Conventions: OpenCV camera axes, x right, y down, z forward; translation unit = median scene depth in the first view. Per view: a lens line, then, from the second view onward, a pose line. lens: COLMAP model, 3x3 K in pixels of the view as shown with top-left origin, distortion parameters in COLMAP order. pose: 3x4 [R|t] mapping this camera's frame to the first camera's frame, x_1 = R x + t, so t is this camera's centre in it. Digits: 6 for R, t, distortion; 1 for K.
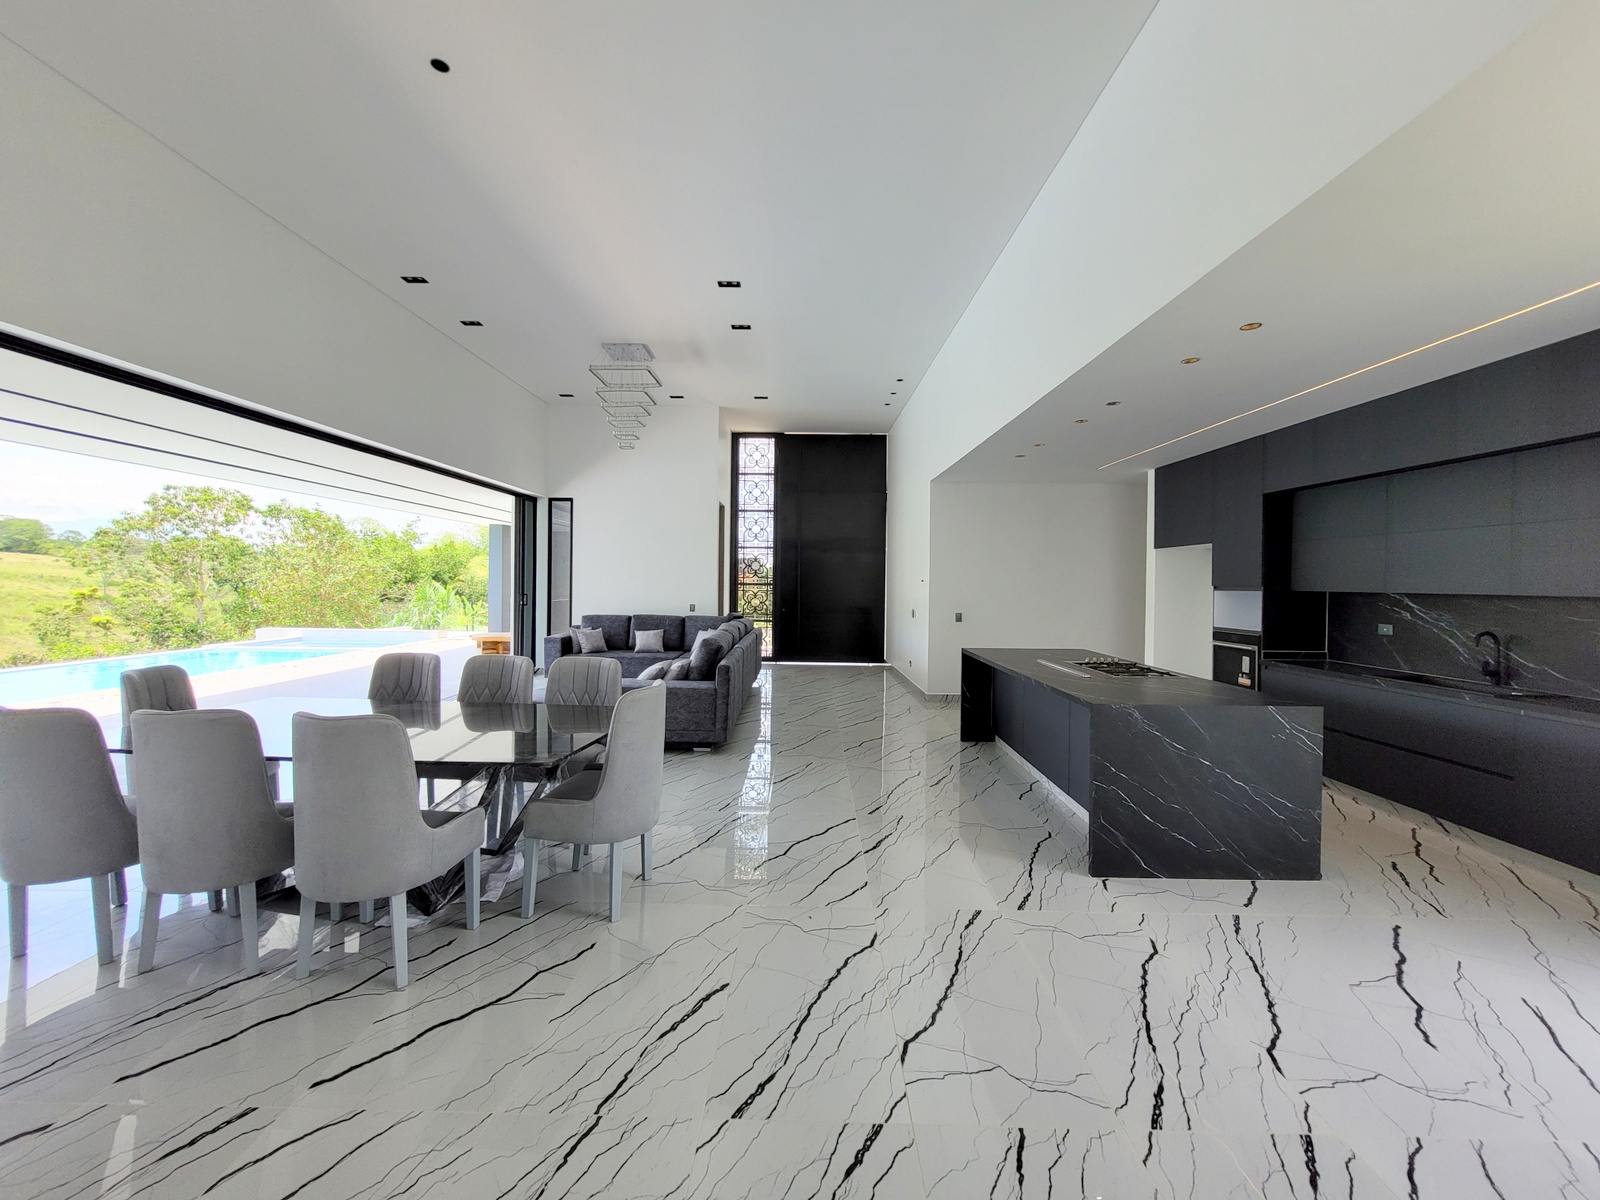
lens RADIAL K [[627.8, 0, 805.5], [0, 627.8, 586.0], [0, 0, 1]] dist [-0.001479, 0.000704]
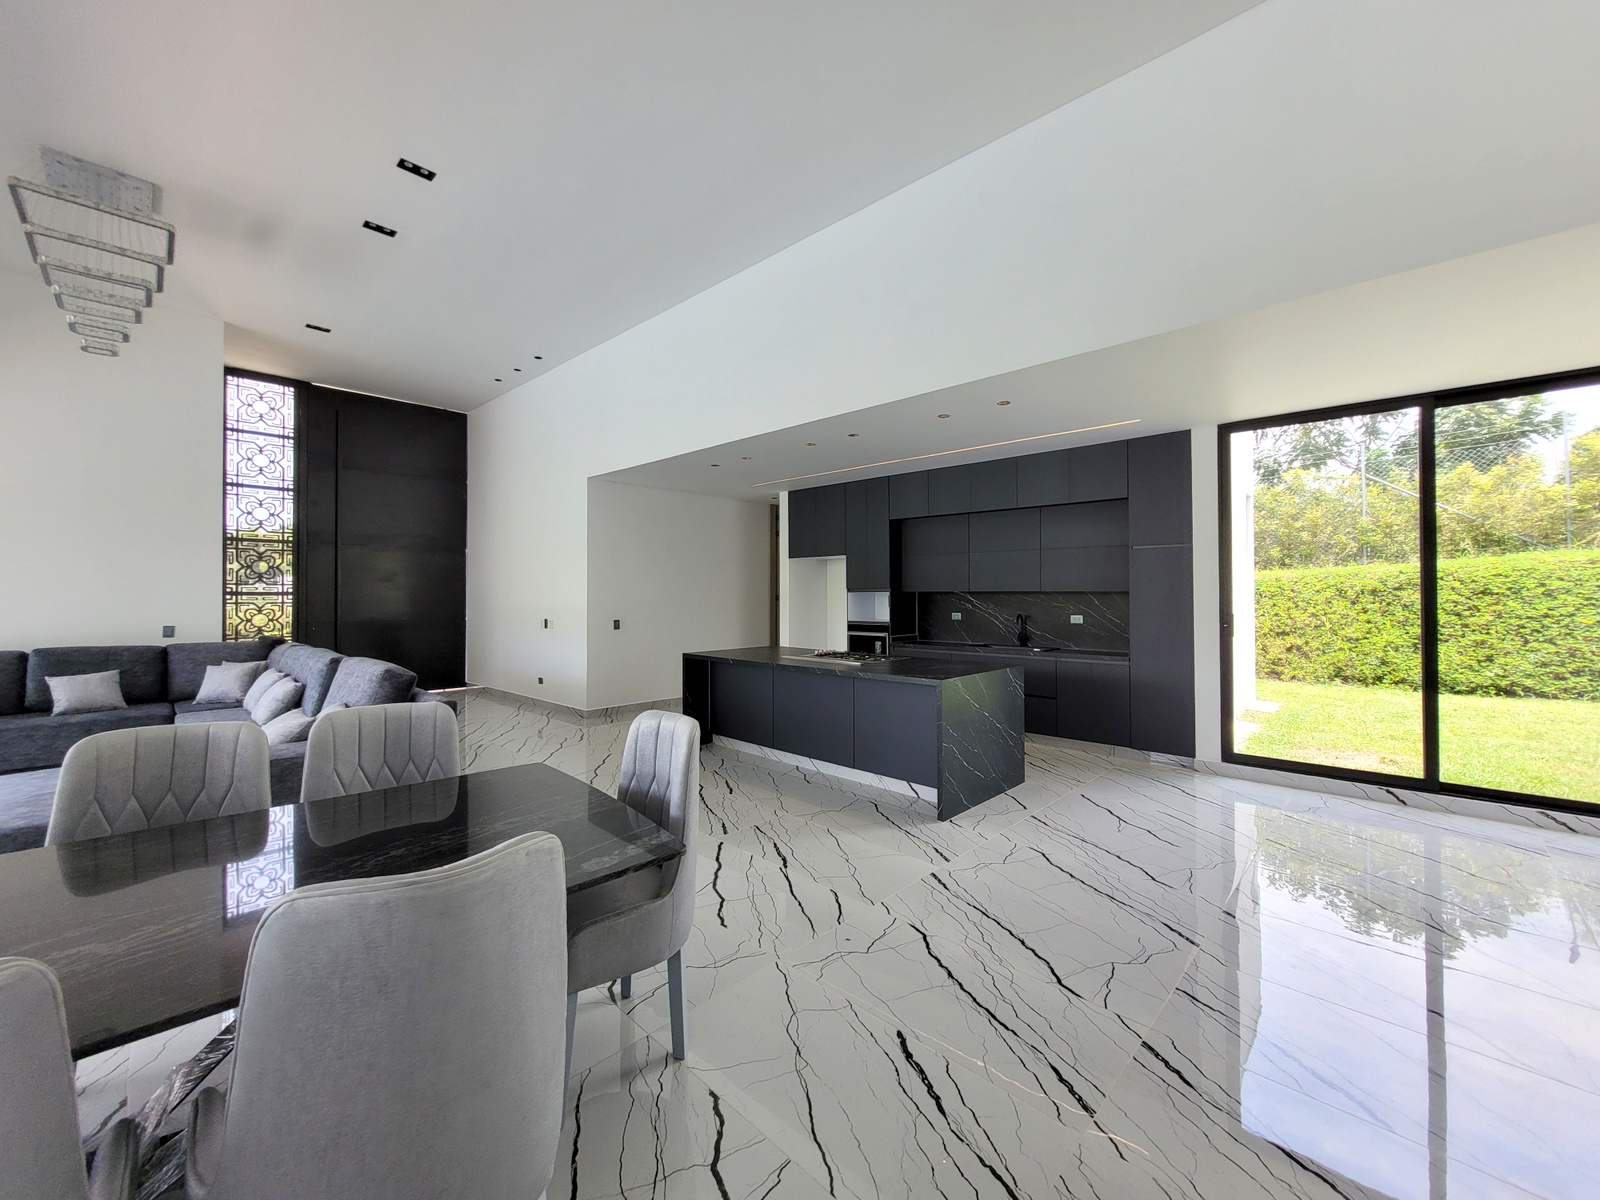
lens RADIAL K [[627.8, 0, 807.2], [0, 627.8, 589.3], [0, 0, 1]] dist [-0.001479, 0.000704]
pose [[0.682938, -0.005180, 0.730458, -0.173290], [0.013051, 0.999902, -0.005111, 0.003403], [-0.730360, 0.013023, 0.682938, 0.098150]]
